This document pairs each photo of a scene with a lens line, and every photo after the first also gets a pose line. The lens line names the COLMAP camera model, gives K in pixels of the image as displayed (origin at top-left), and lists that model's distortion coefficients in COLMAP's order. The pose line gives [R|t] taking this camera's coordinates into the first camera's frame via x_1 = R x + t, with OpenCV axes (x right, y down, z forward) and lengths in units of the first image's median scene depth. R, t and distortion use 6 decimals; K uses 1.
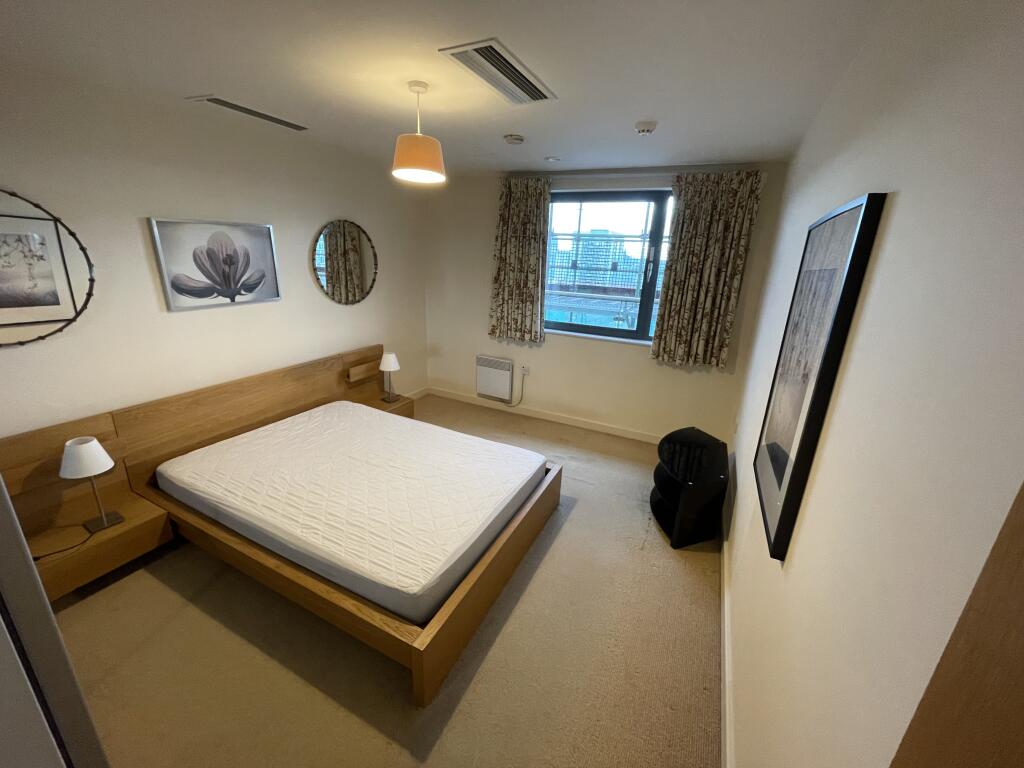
lens RADIAL K [[413.2, 0, 510.6], [0, 413.2, 381.5], [0, 0, 1]] dist [-0.000230, -0.000461]
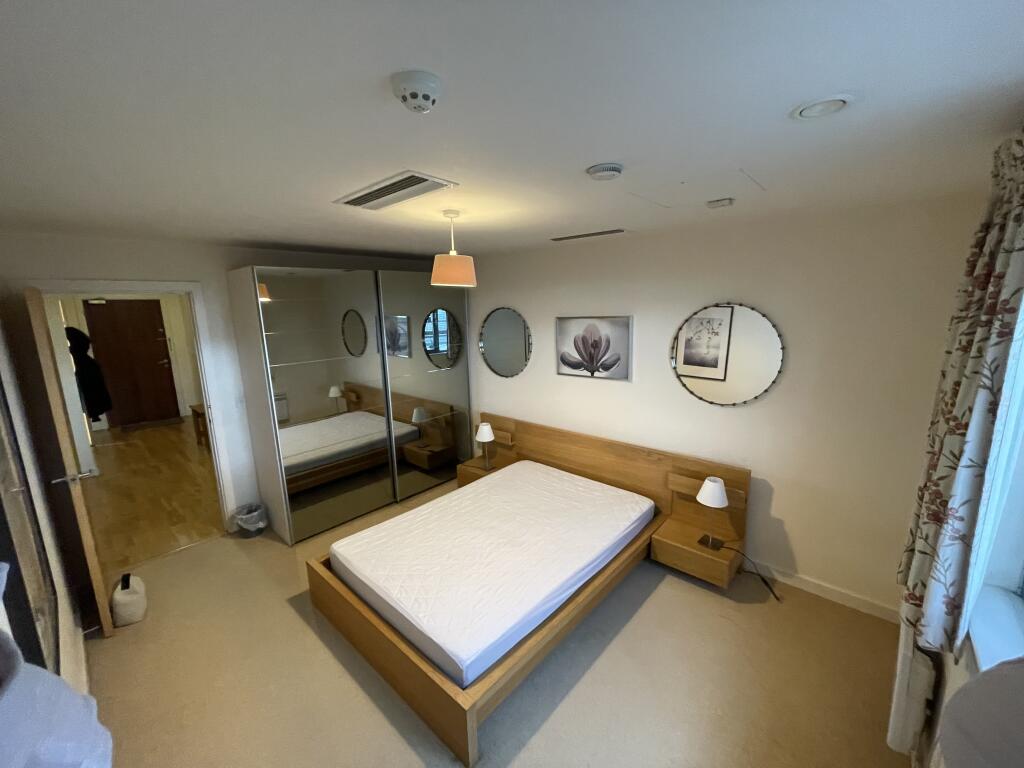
lens RADIAL K [[413.2, 0, 515.3], [0, 413.2, 383.7], [0, 0, 1]] dist [-0.000230, -0.000461]
pose [[-0.275552, 0.146158, -0.950110, 0.617455], [-0.276032, 0.934719, 0.223845, -0.394911], [0.920803, 0.323942, -0.217220, 1.079470]]
